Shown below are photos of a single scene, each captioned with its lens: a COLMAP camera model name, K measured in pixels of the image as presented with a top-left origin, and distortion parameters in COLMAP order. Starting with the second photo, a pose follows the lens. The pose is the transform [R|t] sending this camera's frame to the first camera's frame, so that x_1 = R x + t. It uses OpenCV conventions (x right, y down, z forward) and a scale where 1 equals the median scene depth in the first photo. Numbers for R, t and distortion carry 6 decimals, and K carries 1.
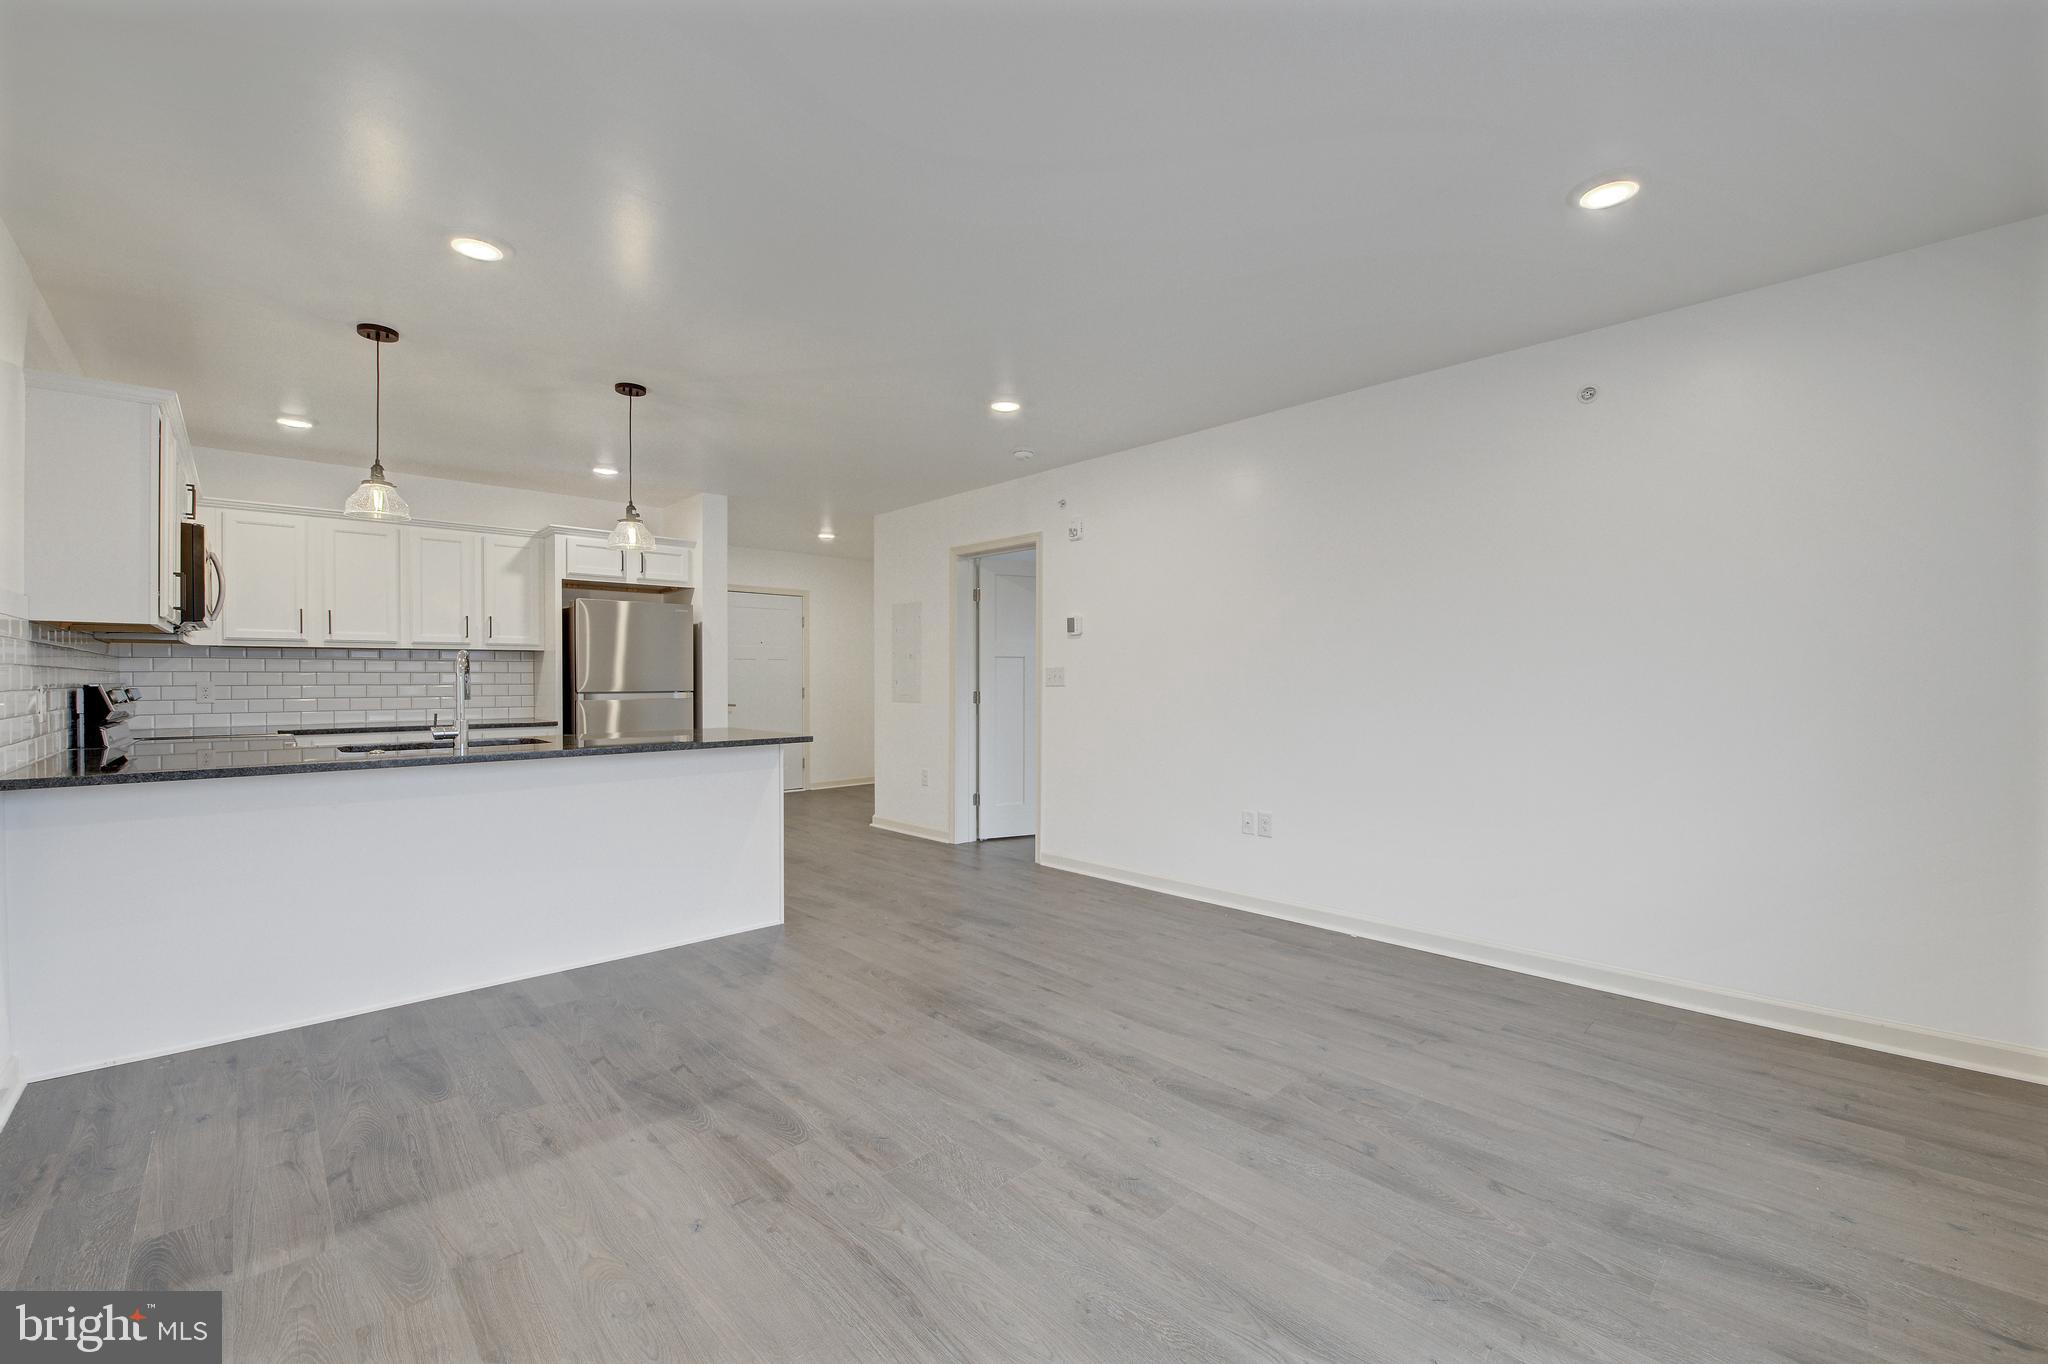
lens RADIAL K [[829.7, 0, 1046.4], [0, 829.7, 671.7], [0, 0, 1]] dist [-0.021368, -0.000278]
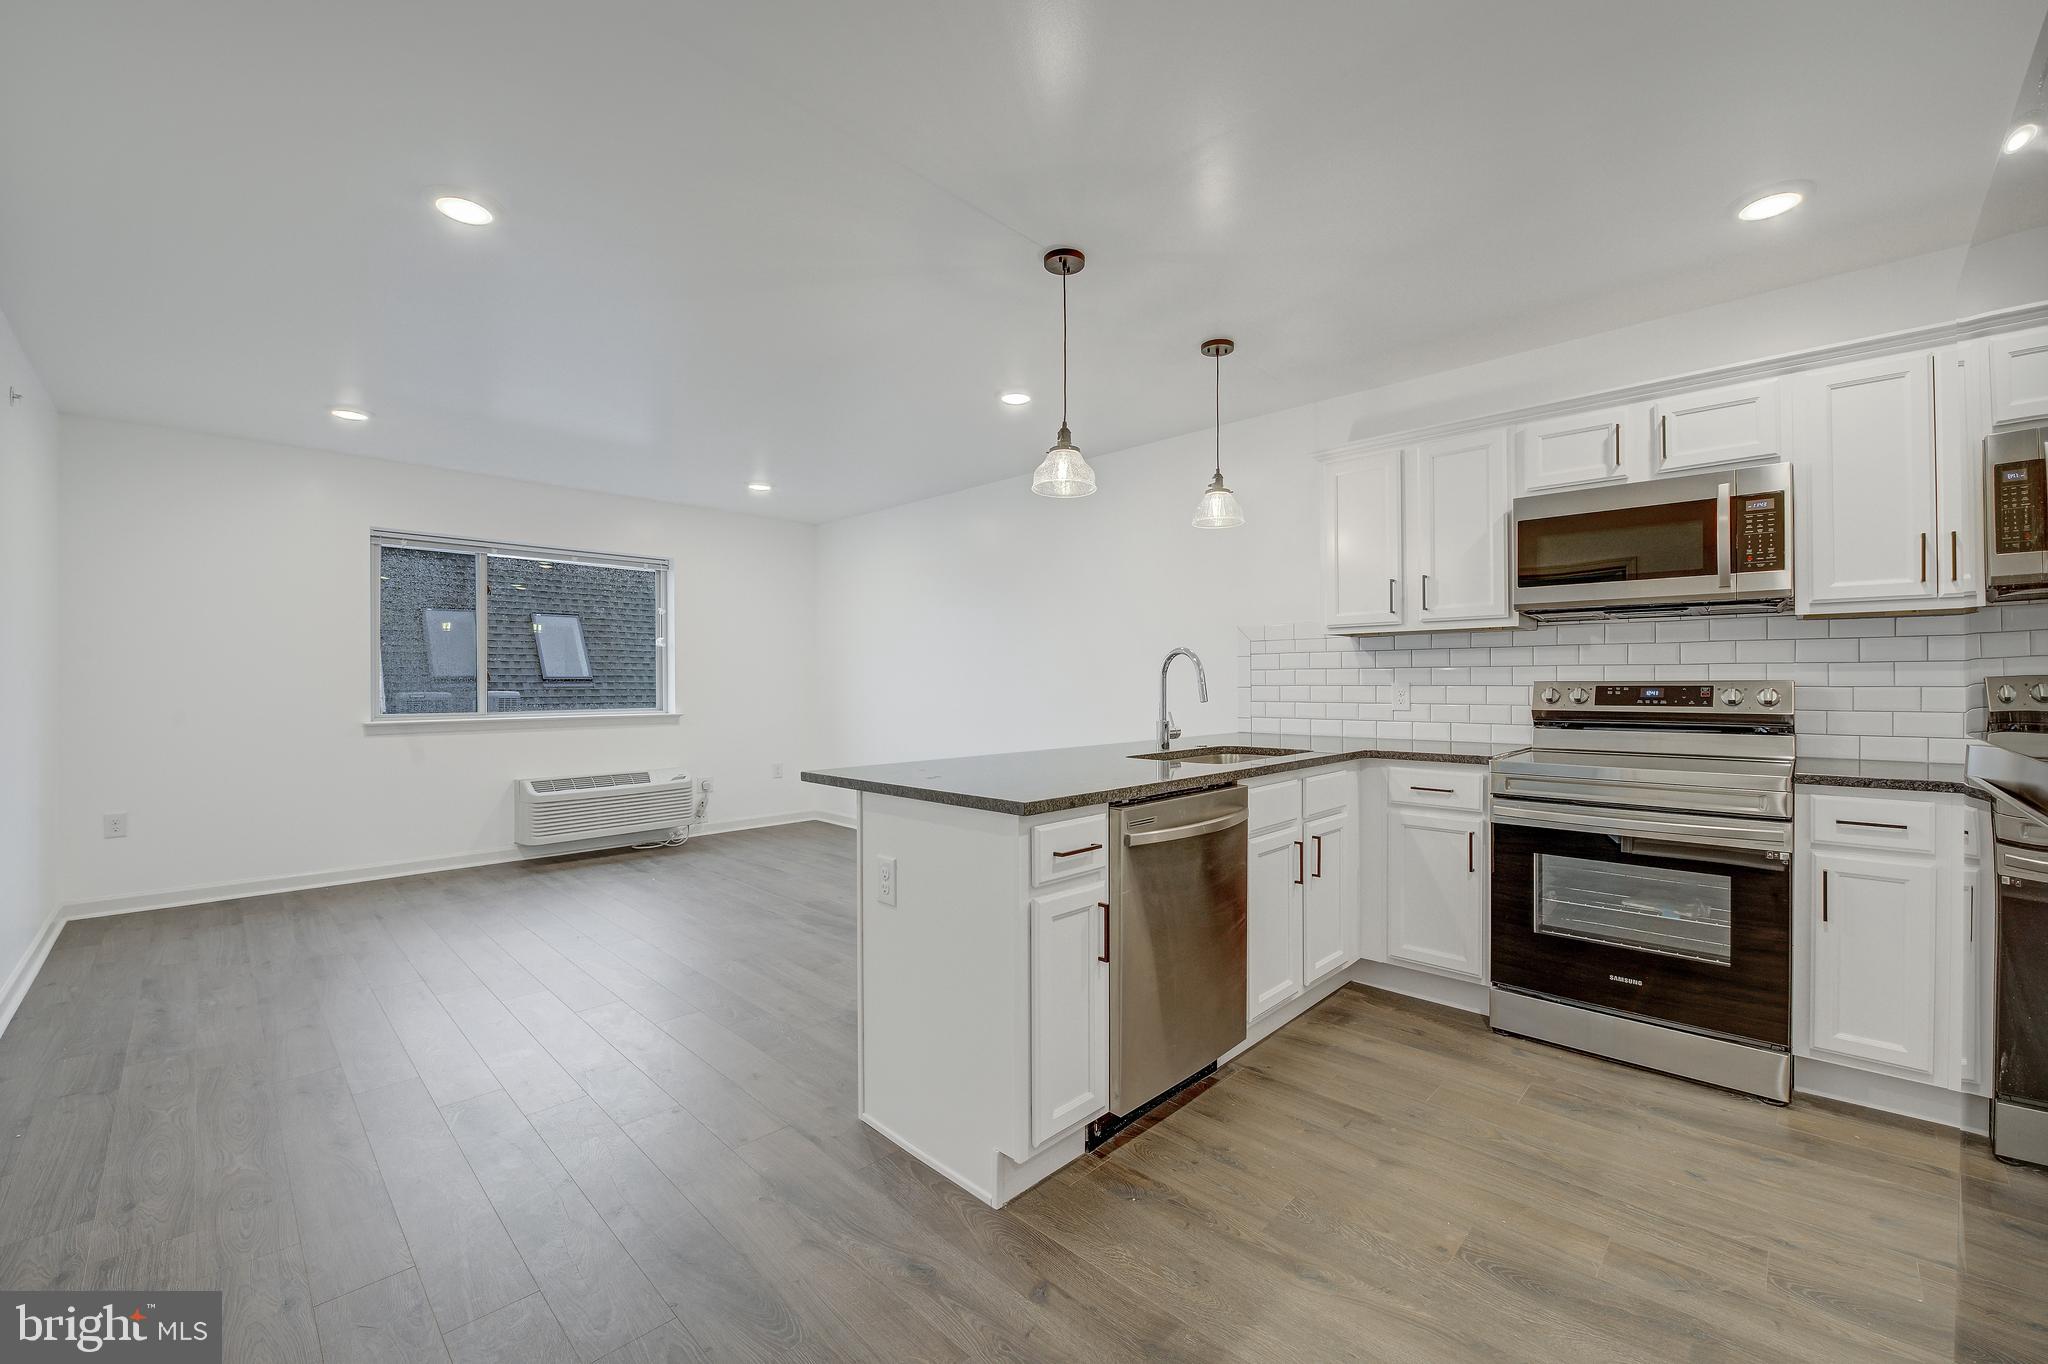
lens RADIAL K [[821.1, 0, 1027.7], [0, 821.1, 693.5], [0, 0, 1]] dist [-0.017533, 0.000237]
pose [[-0.999809, 0.004561, -0.019010, -0.712534], [0.004428, 0.999965, 0.007035, 0.025442], [0.019041, 0.006950, -0.999795, 2.621314]]
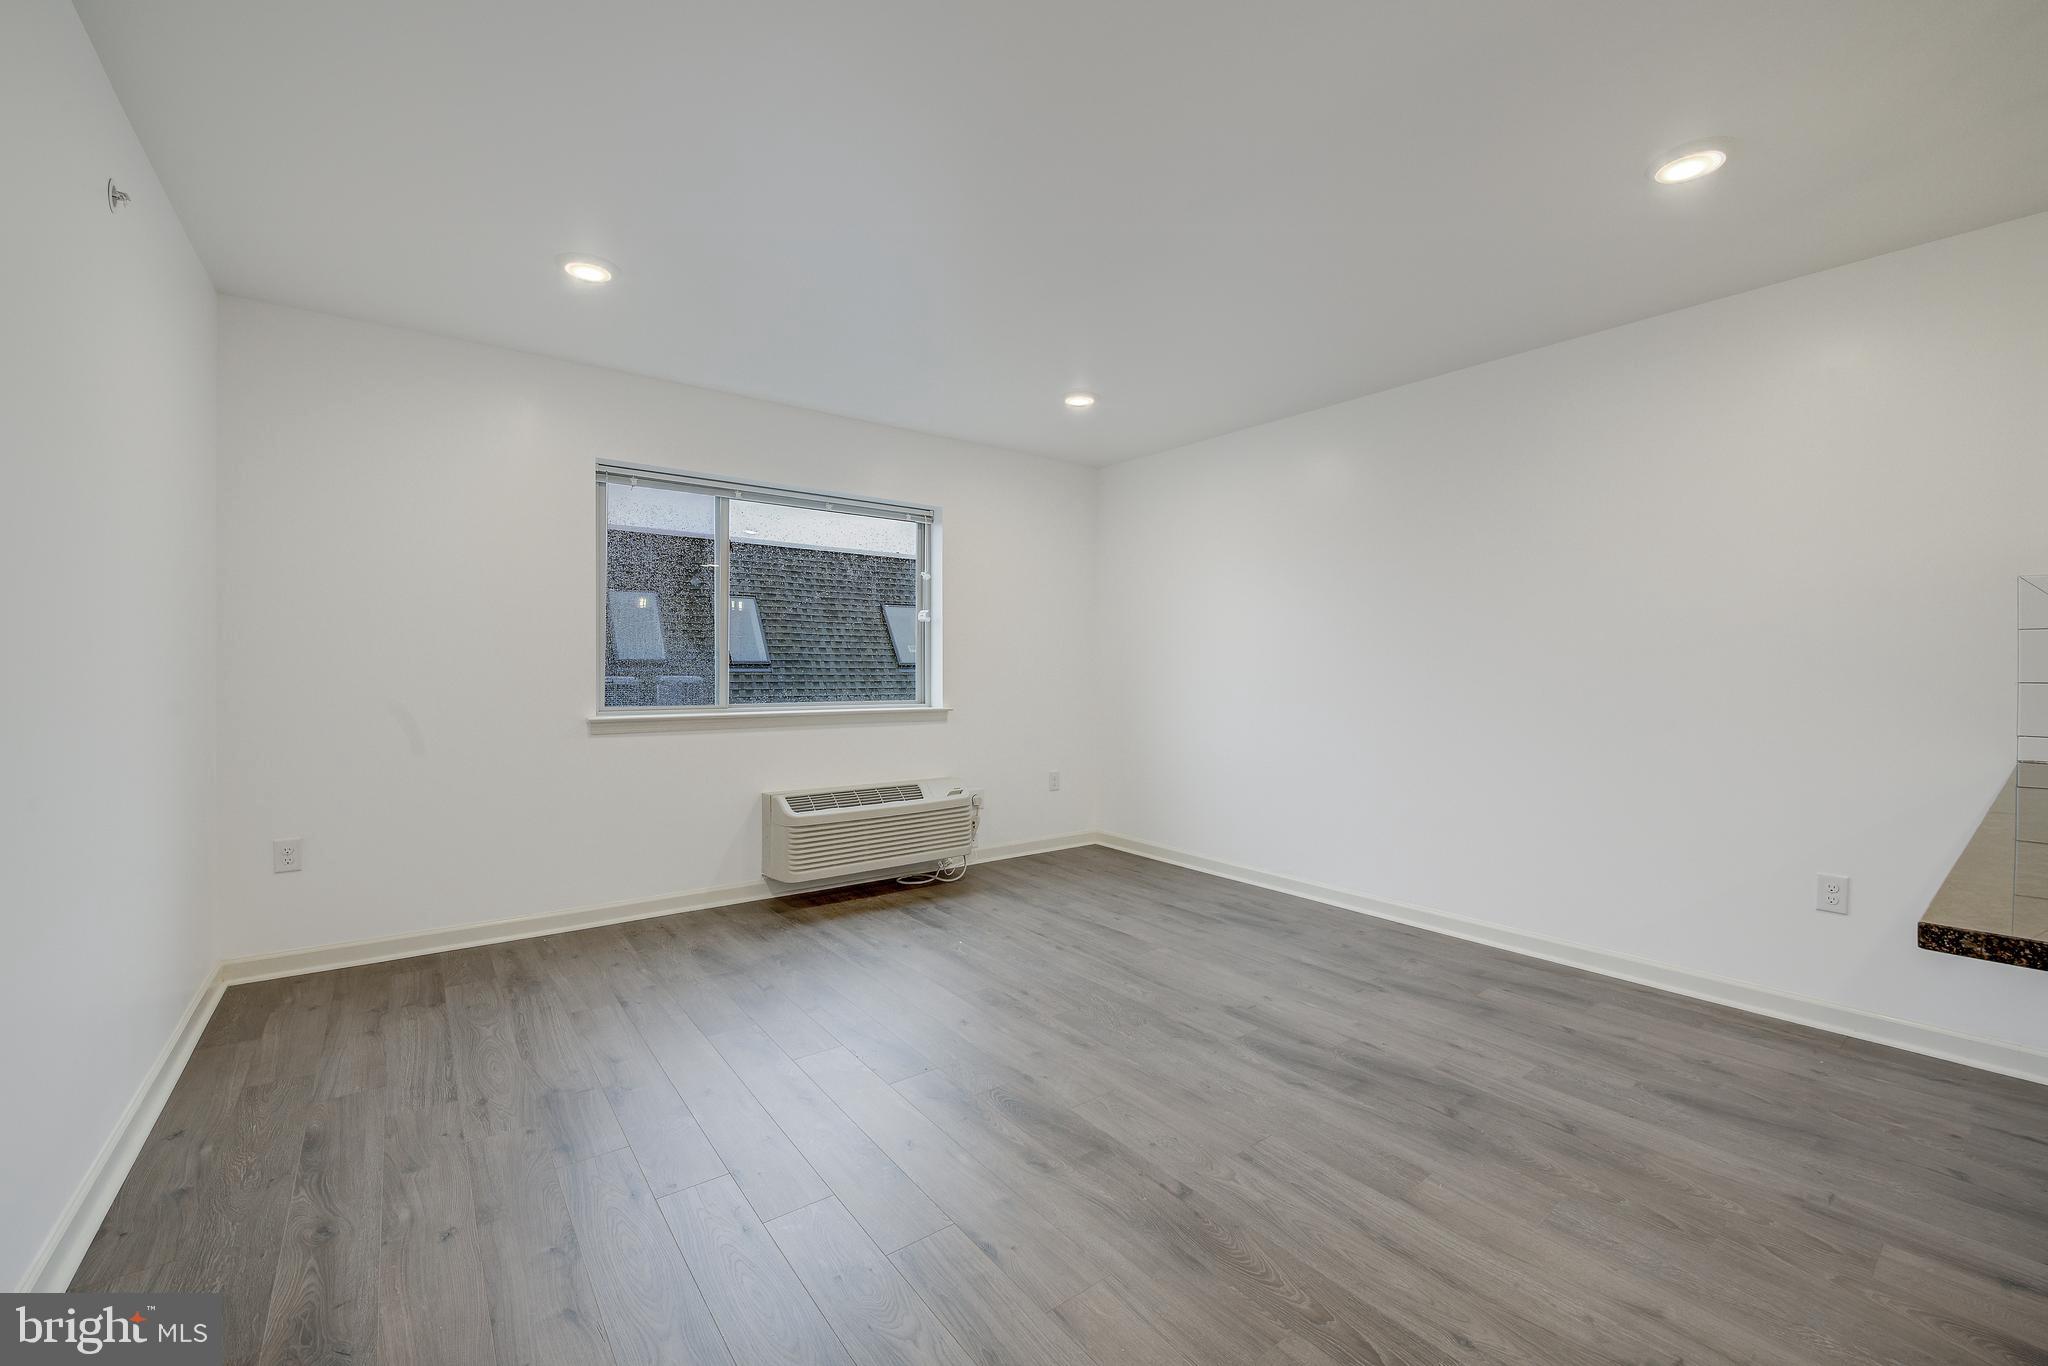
lens RADIAL K [[833.1, 0, 1034.8], [0, 833.1, 688.2], [0, 0, 1]] dist [-0.009461, -0.000366]
pose [[-0.992304, -0.004954, 0.123728, -0.122409], [-0.003088, 0.999879, 0.015270, 0.021994], [-0.123788, 0.014770, -0.992199, 2.013409]]
